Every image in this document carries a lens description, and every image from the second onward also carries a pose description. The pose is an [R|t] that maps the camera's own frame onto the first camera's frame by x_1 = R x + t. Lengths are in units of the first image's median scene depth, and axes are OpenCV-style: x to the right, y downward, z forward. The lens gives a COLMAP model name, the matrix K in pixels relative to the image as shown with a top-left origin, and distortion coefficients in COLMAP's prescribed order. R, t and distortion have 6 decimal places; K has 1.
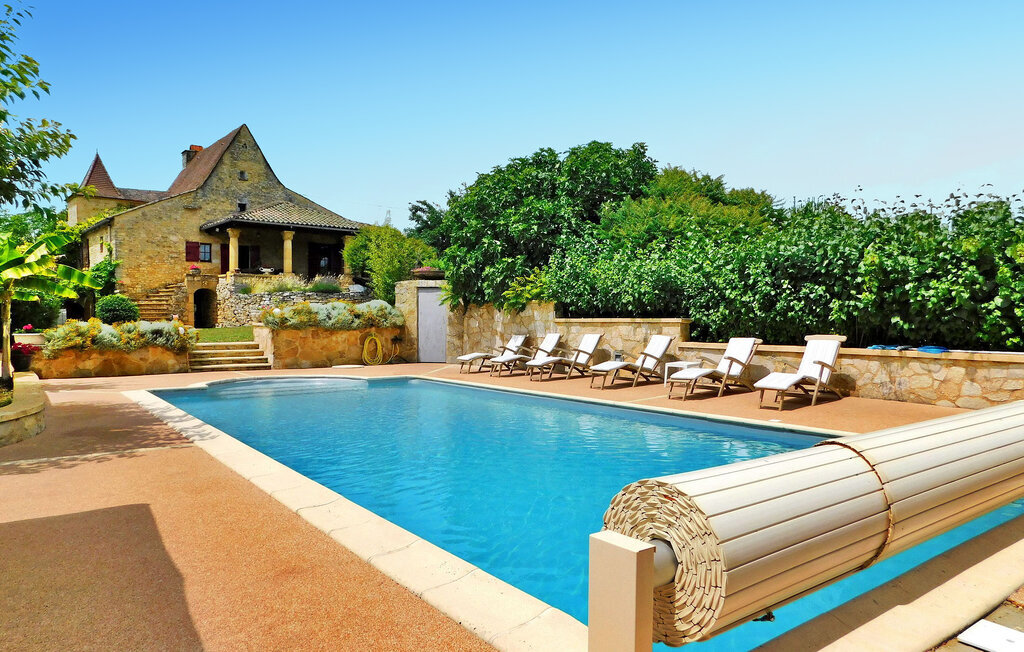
lens RADIAL K [[674.3, 0, 507.8], [0, 674.3, 319.4], [0, 0, 1]] dist [-0.048828, 0.042204]
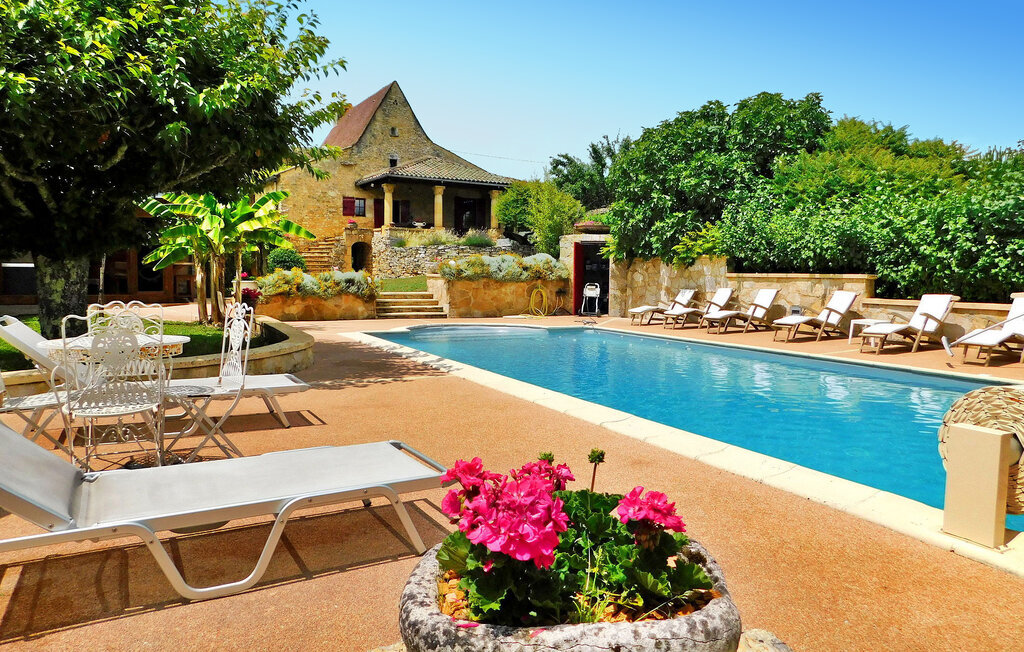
lens RADIAL K [[691.3, 0, 525.6], [0, 691.3, 312.8], [0, 0, 1]] dist [-0.045525, 0.041549]
pose [[0.988670, 0.021314, -0.148583, -0.066301], [-0.013382, 0.998441, 0.054181, 0.005315], [0.149506, -0.051578, 0.987415, -0.057004]]
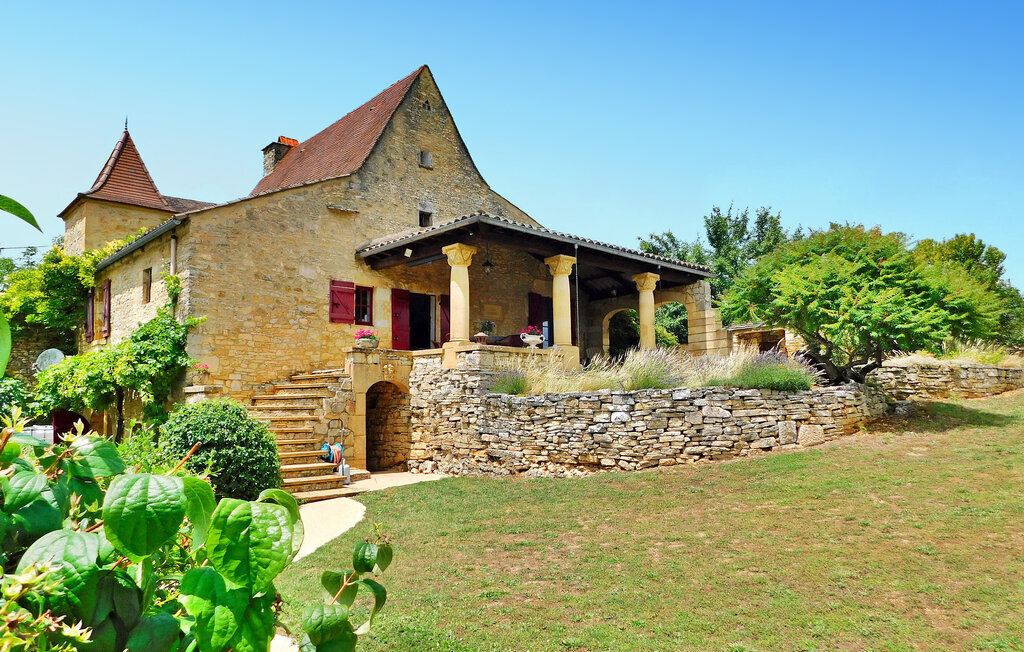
lens RADIAL K [[696.3, 0, 512.0], [0, 696.3, 326.0], [0, 0, 1]] dist [-0.047251, 0.037727]
pose [[0.999182, -0.004461, 0.040198, -0.706190], [0.009415, 0.992248, -0.123913, -0.045134], [-0.039334, 0.124190, 0.991479, 0.980035]]
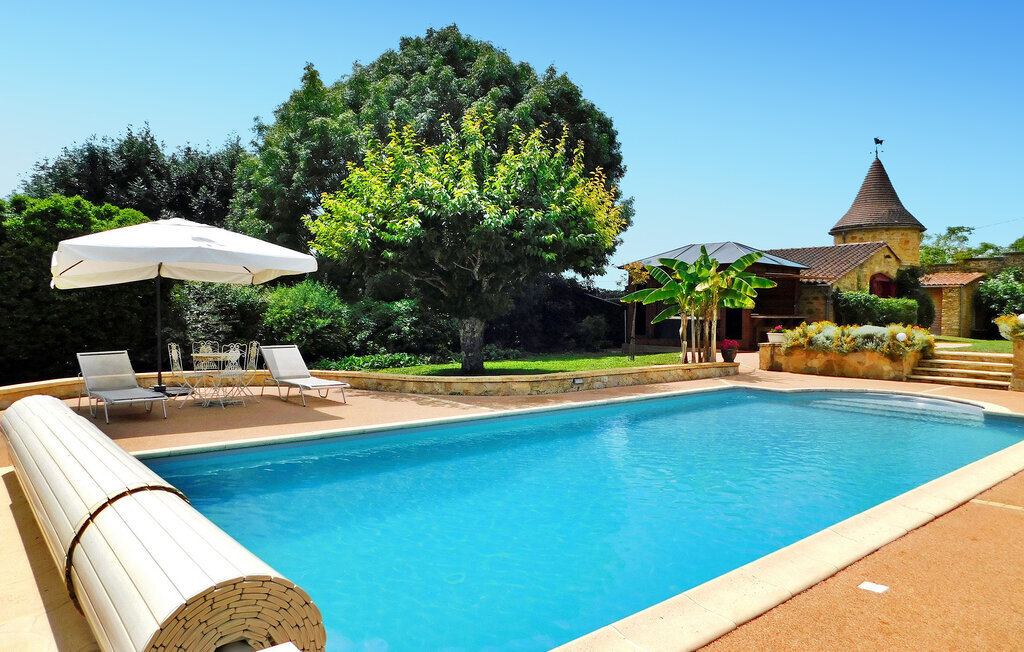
lens RADIAL K [[684.6, 0, 521.4], [0, 684.6, 322.2], [0, 0, 1]] dist [-0.058817, 0.052246]
pose [[0.078143, 0.019962, -0.996742, 0.388627], [-0.011971, 0.999746, 0.019084, -0.014039], [0.996870, 0.010441, 0.078363, 0.351397]]
